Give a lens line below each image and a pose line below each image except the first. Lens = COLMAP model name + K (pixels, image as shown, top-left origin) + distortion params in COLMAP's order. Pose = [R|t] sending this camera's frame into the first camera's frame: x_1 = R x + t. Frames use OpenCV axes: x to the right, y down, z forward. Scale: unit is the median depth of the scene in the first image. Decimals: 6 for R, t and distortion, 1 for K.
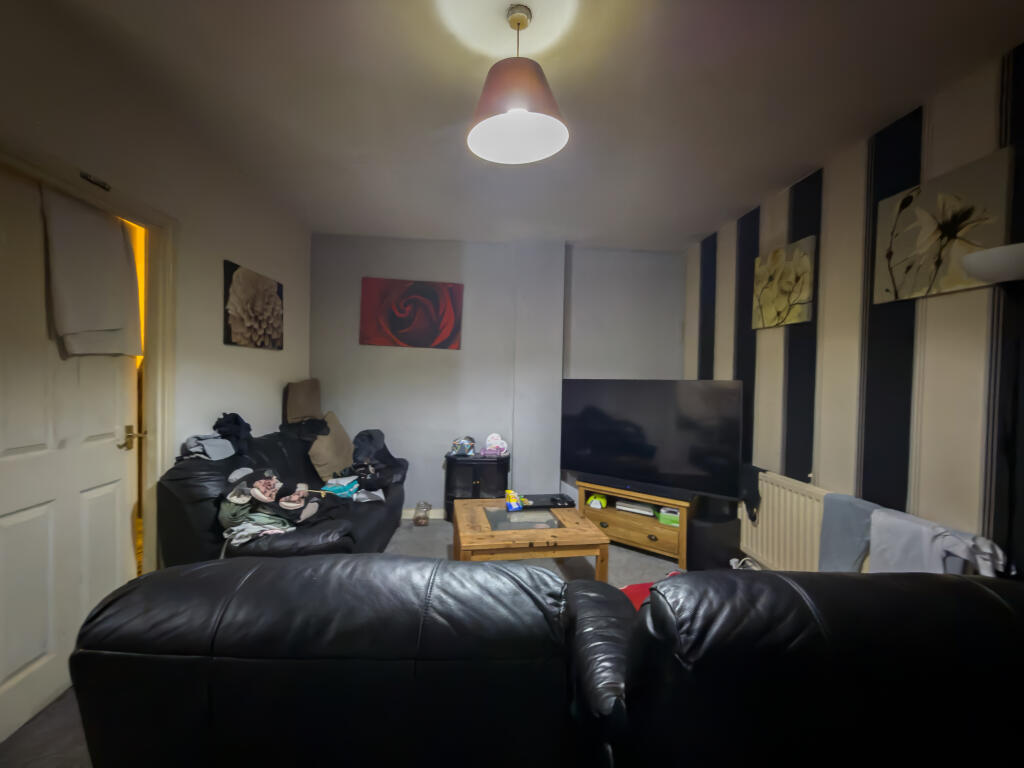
lens RADIAL K [[411.0, 0, 511.4], [0, 411.0, 384.1], [0, 0, 1]] dist [-0.001439, -0.000157]
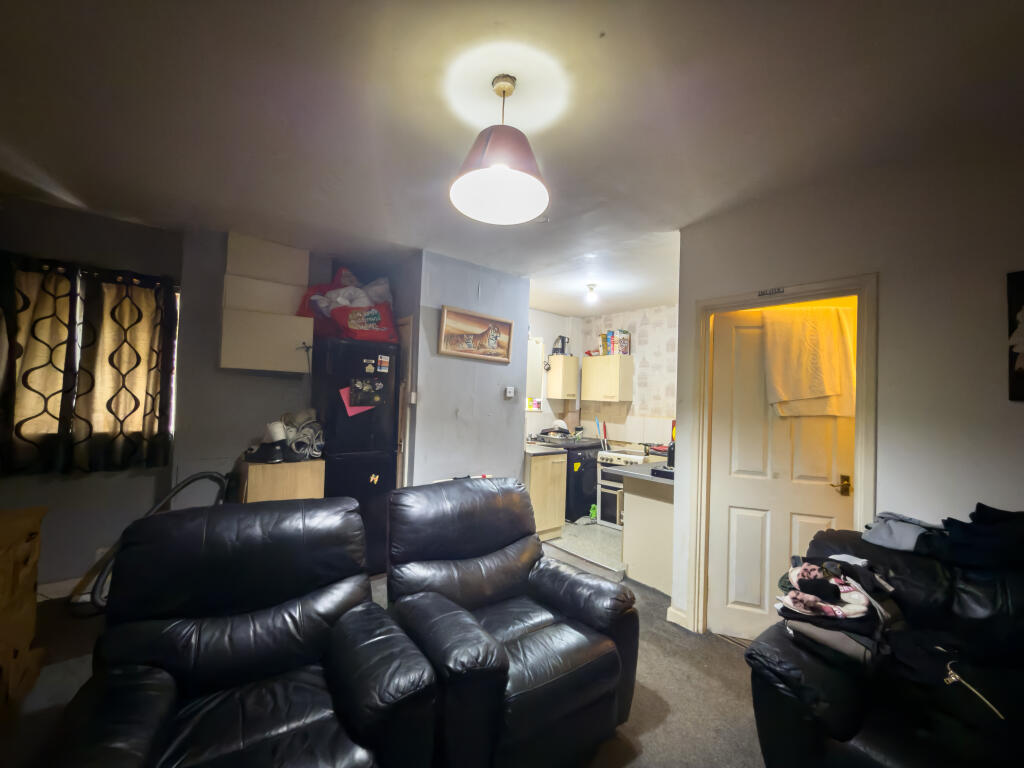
lens RADIAL K [[408.7, 0, 507.6], [0, 408.7, 386.7], [0, 0, 1]] dist [0.001133, 0.000209]
pose [[-0.821944, -0.063139, -0.566058, 0.271436], [-0.059781, 0.997911, -0.024505, -0.046948], [0.566423, 0.013698, -0.824001, 0.929091]]
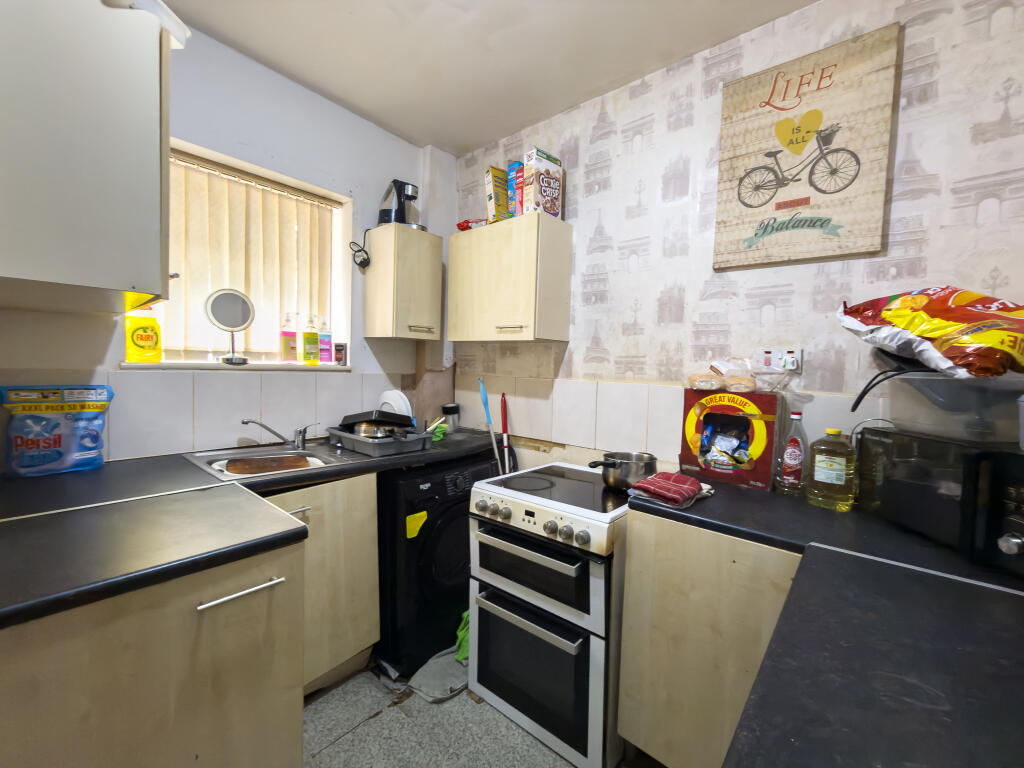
lens RADIAL K [[411.0, 0, 511.4], [0, 411.0, 384.1], [0, 0, 1]] dist [-0.001439, -0.000157]
pose [[-0.706477, -0.008914, -0.707680, -0.635202], [-0.055166, 0.997572, 0.042507, -0.010143], [0.705583, 0.069070, -0.705253, 0.191445]]
